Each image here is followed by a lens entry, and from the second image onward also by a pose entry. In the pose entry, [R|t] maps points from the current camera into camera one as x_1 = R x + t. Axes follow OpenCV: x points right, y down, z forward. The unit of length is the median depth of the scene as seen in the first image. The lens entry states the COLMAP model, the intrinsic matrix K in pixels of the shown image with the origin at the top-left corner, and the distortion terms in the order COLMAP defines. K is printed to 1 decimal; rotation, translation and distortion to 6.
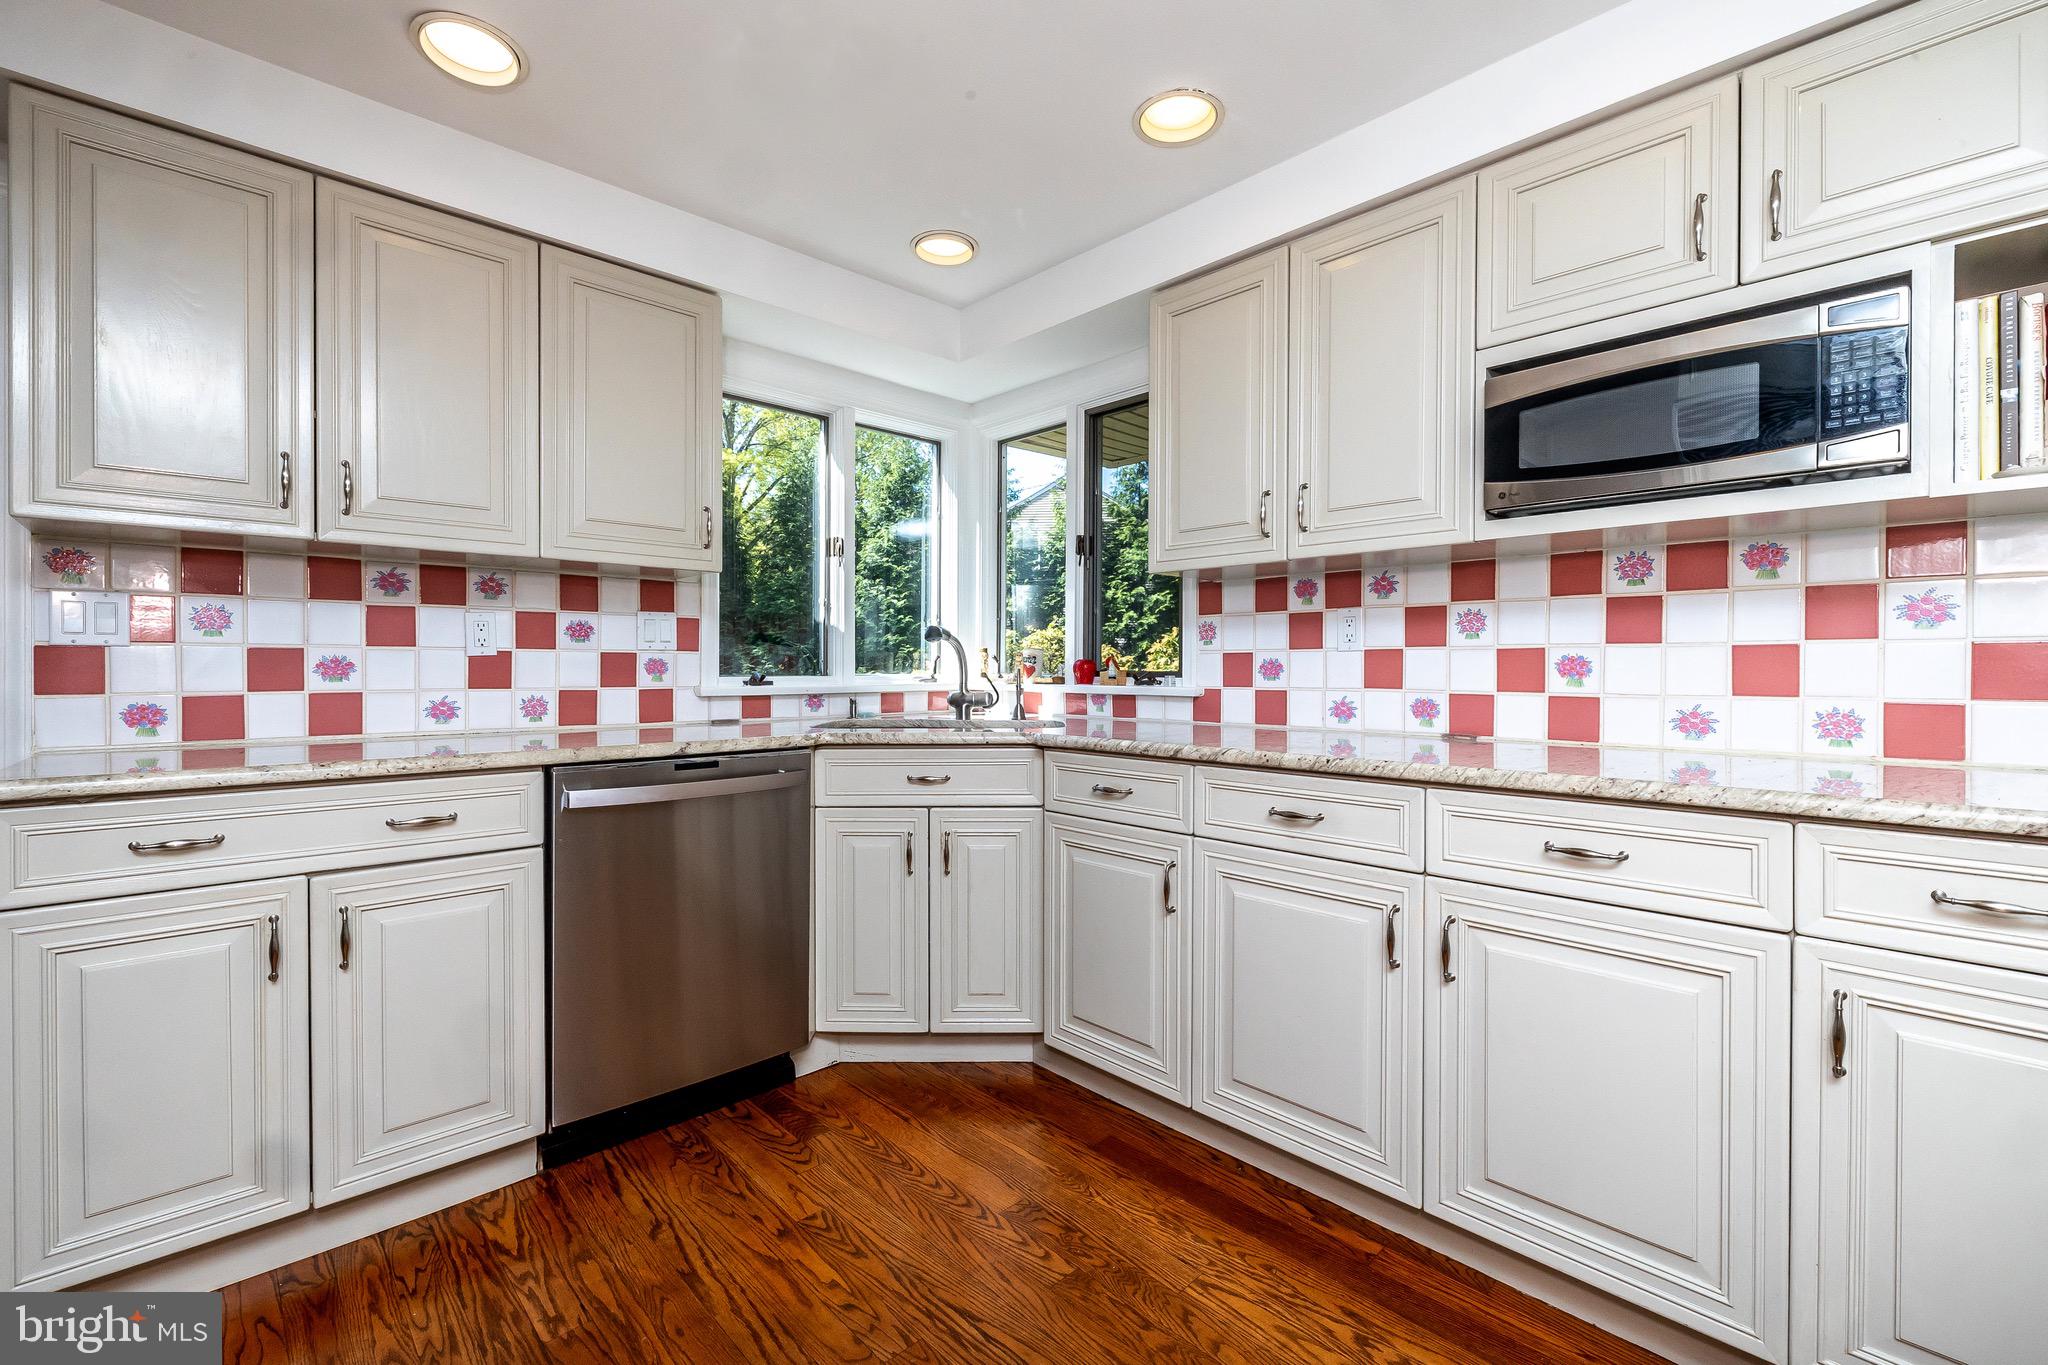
lens RADIAL K [[876.3, 0, 1019.2], [0, 876.3, 670.6], [0, 0, 1]] dist [0.001371, 0.000295]
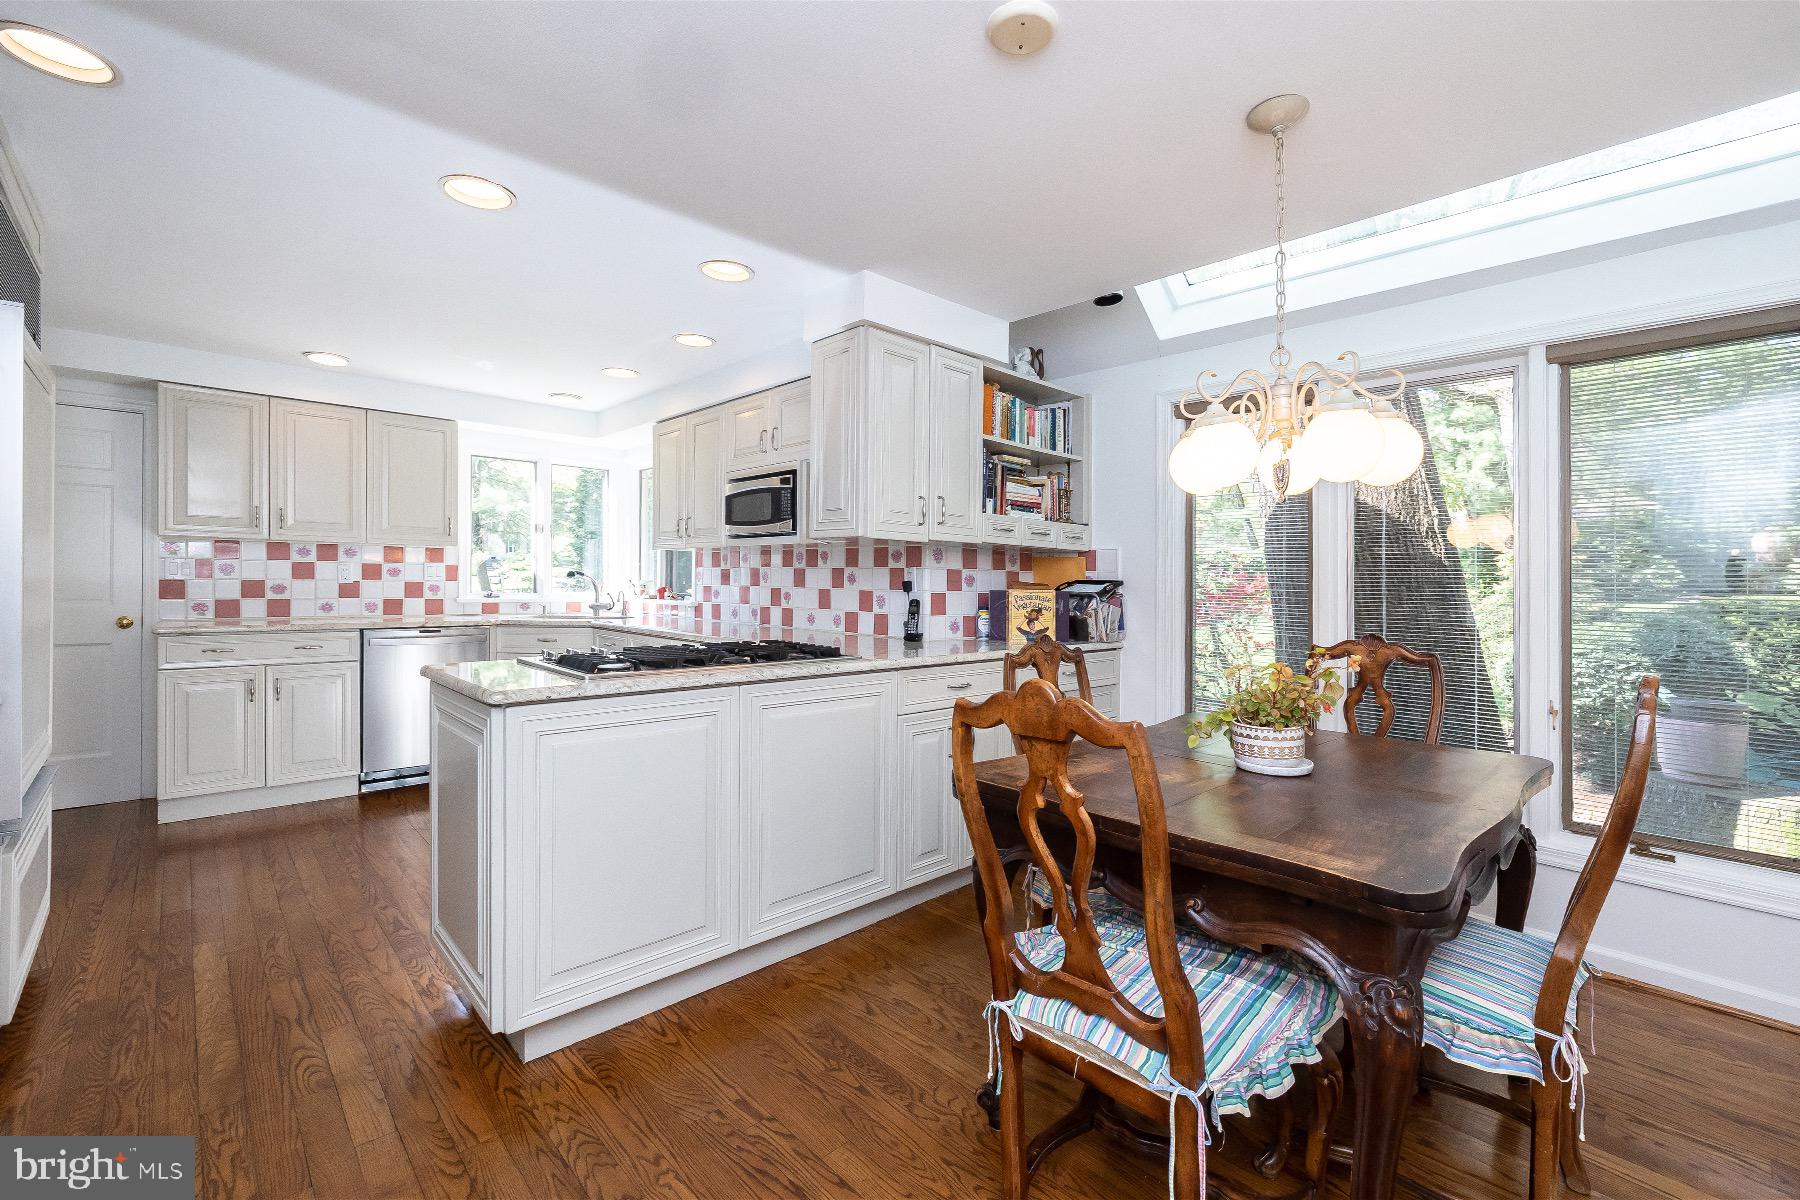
lens RADIAL K [[769.4, 0, 925.3], [0, 769.4, 594.1], [0, 0, 1]] dist [0.000868, 0.000092]
pose [[0.999781, 0.014686, 0.014897, 0.900080], [-0.014905, 0.999780, 0.014735, -0.043112], [-0.014677, -0.014954, 0.999780, -1.062486]]
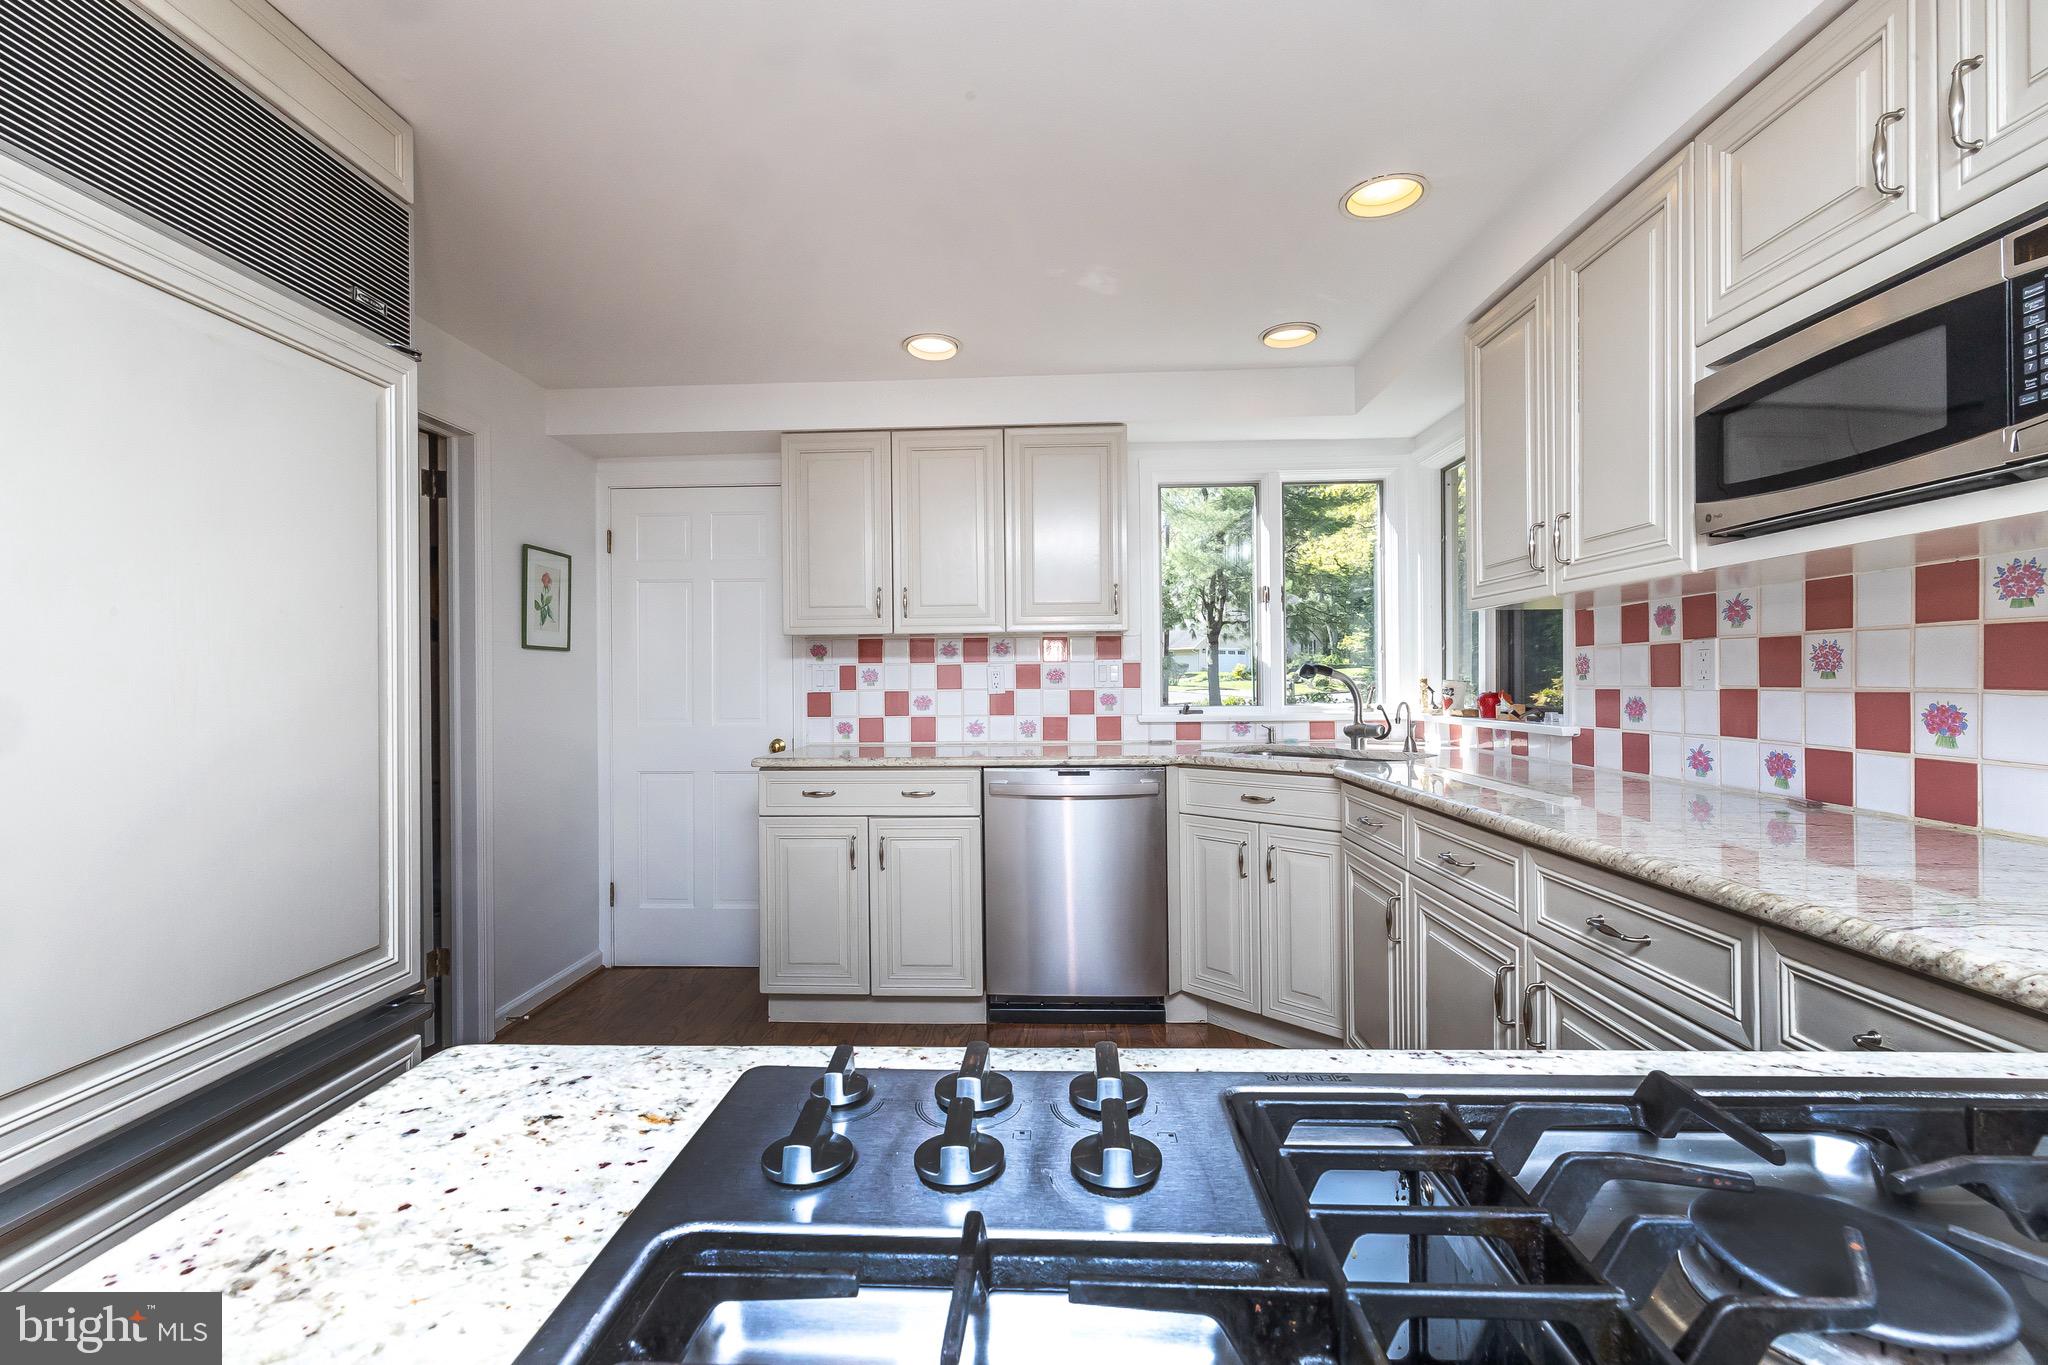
lens RADIAL K [[883.4, 0, 1024.0], [0, 883.4, 682.5], [0, 0, 1]] dist [0.001020, 0.000154]
pose [[0.696057, -0.006243, -0.717960, 0.573195], [0.008245, 0.999966, -0.000702, -0.037524], [0.717940, -0.005431, 0.696084, -0.056169]]
